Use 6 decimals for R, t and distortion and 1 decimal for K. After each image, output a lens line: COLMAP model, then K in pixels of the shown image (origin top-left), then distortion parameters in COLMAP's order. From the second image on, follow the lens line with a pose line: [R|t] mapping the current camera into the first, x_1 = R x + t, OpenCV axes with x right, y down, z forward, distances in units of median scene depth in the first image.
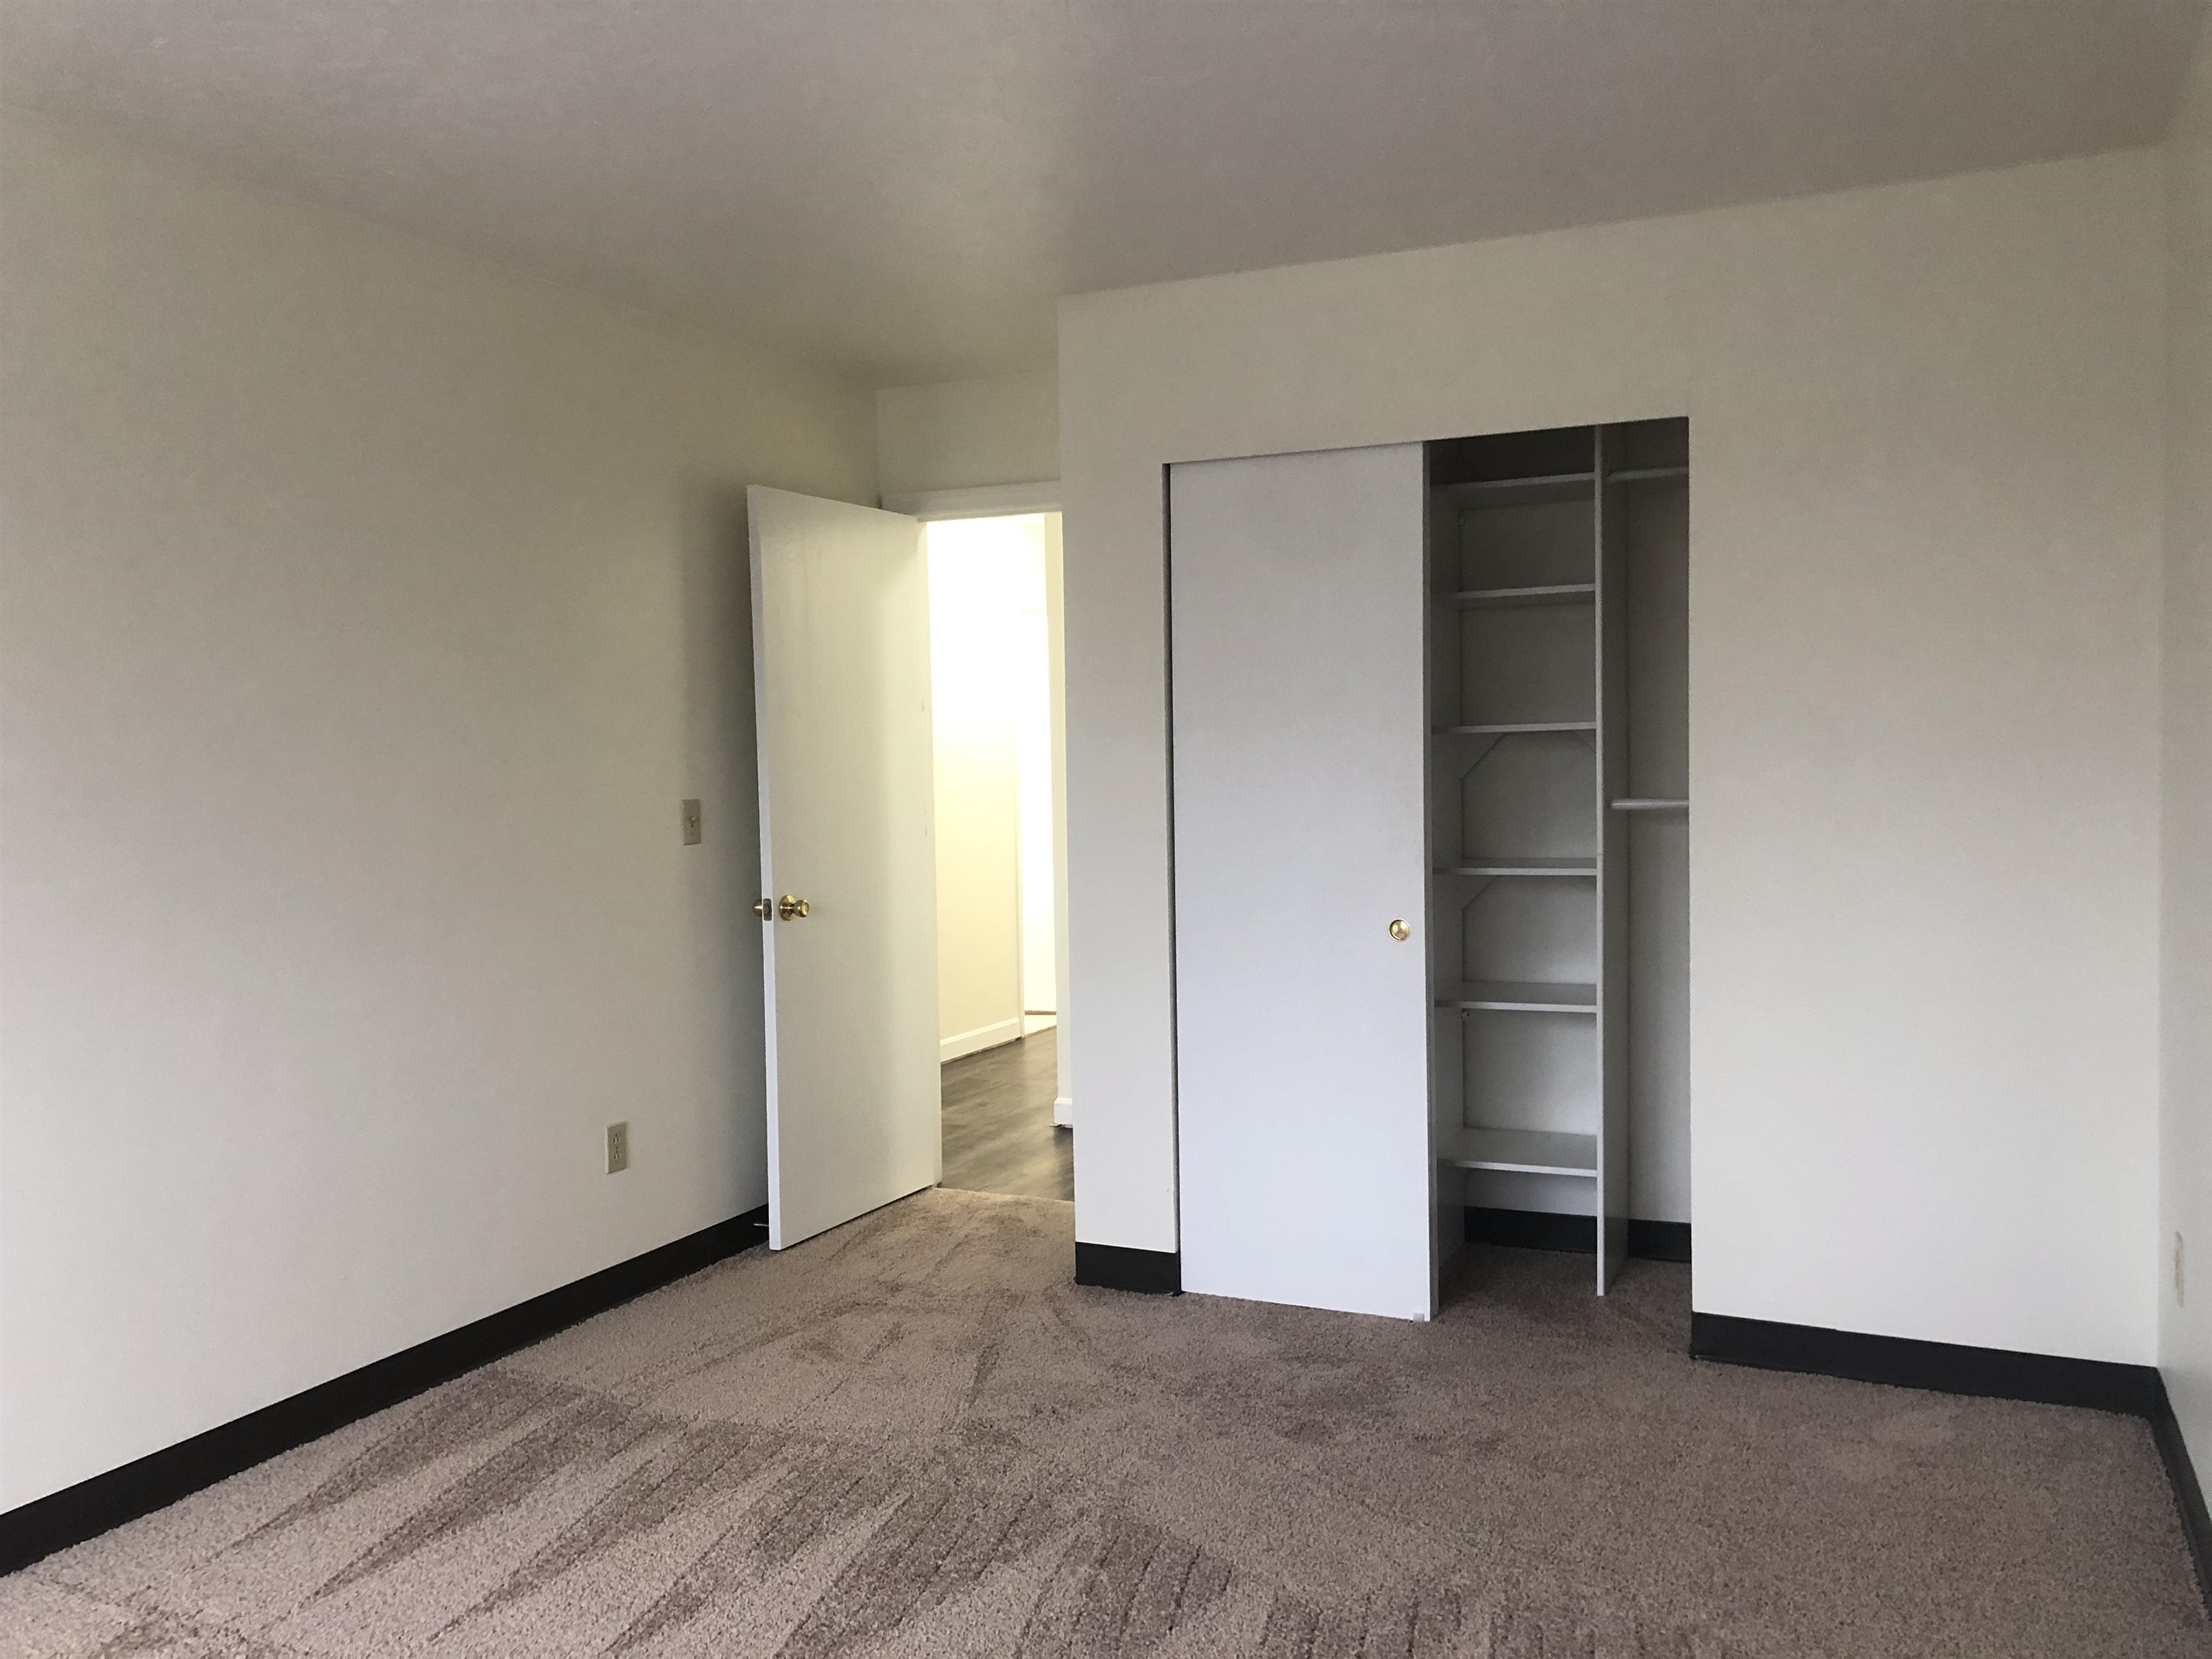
lens RADIAL K [[1816.1, 0, 1106.0], [0, 1816.1, 829.5], [0, 0, 1]] dist [0.089507, -0.069999]
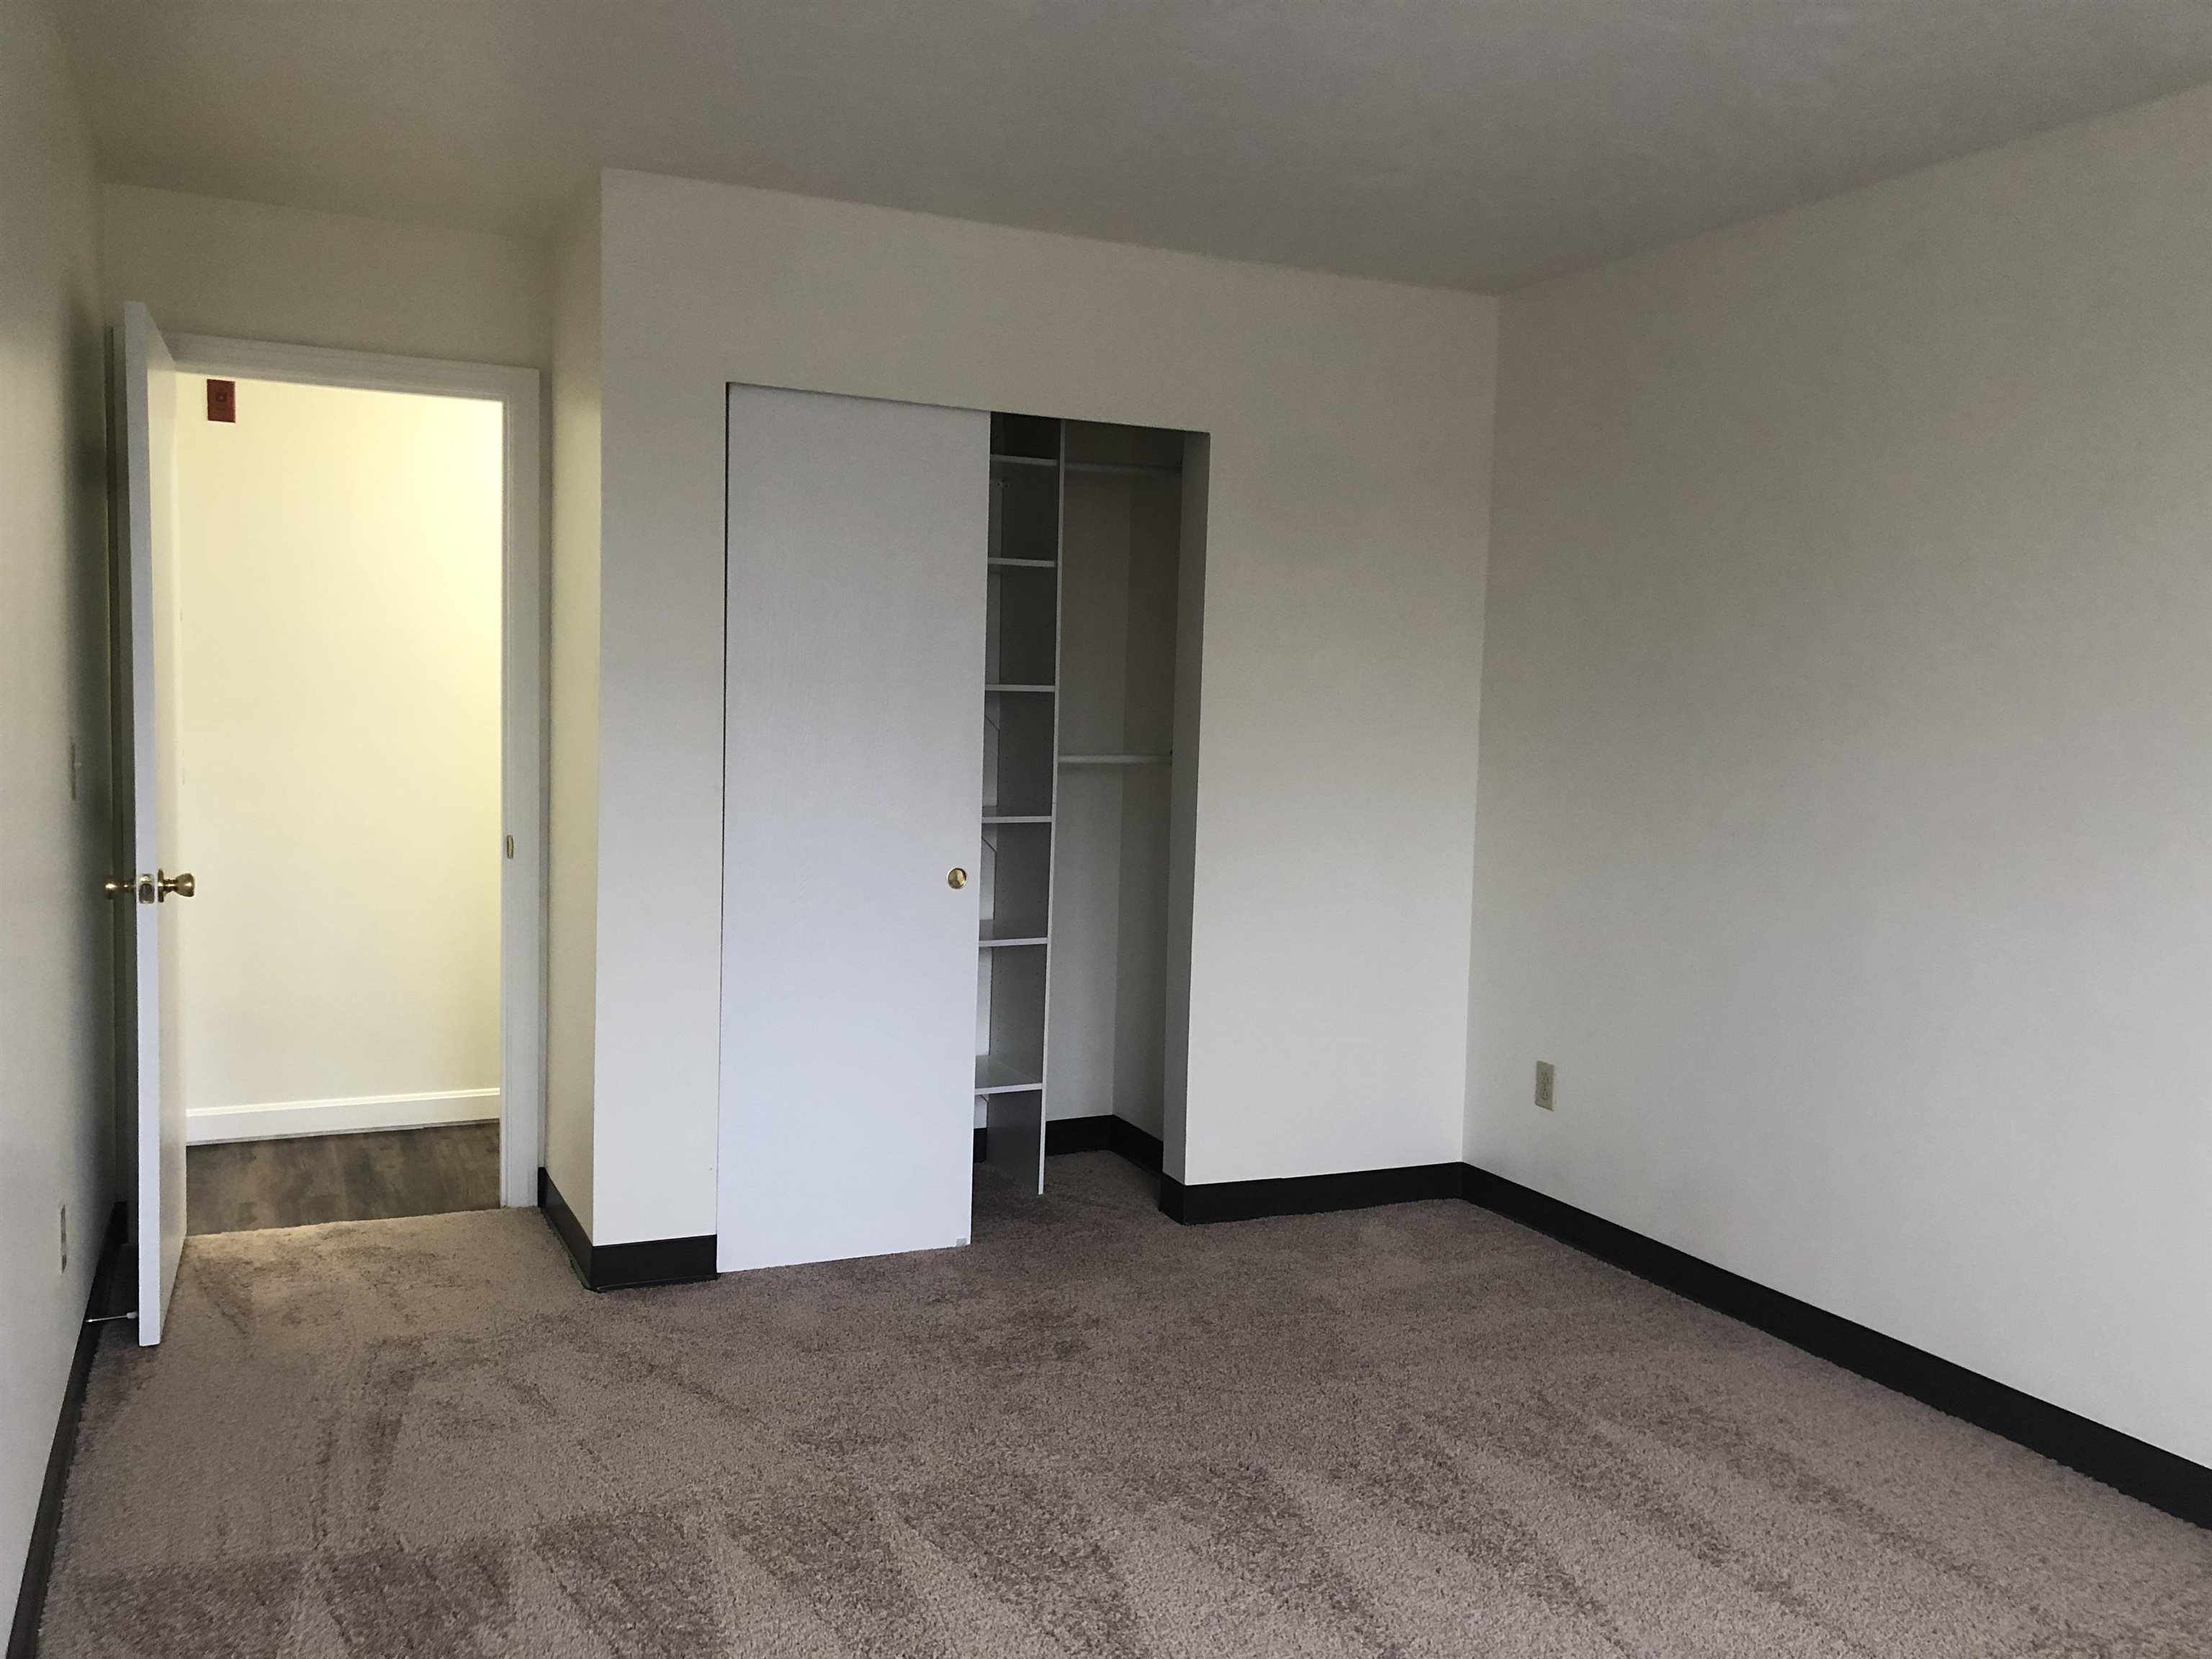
lens RADIAL K [[1803.3, 0, 1106.0], [0, 1803.3, 829.5], [0, 0, 1]] dist [0.081204, -0.132634]
pose [[0.649230, -0.020211, 0.760324, -0.564391], [-0.007236, 0.999438, 0.032745, -0.007075], [-0.760558, -0.026761, 0.648719, 0.265668]]
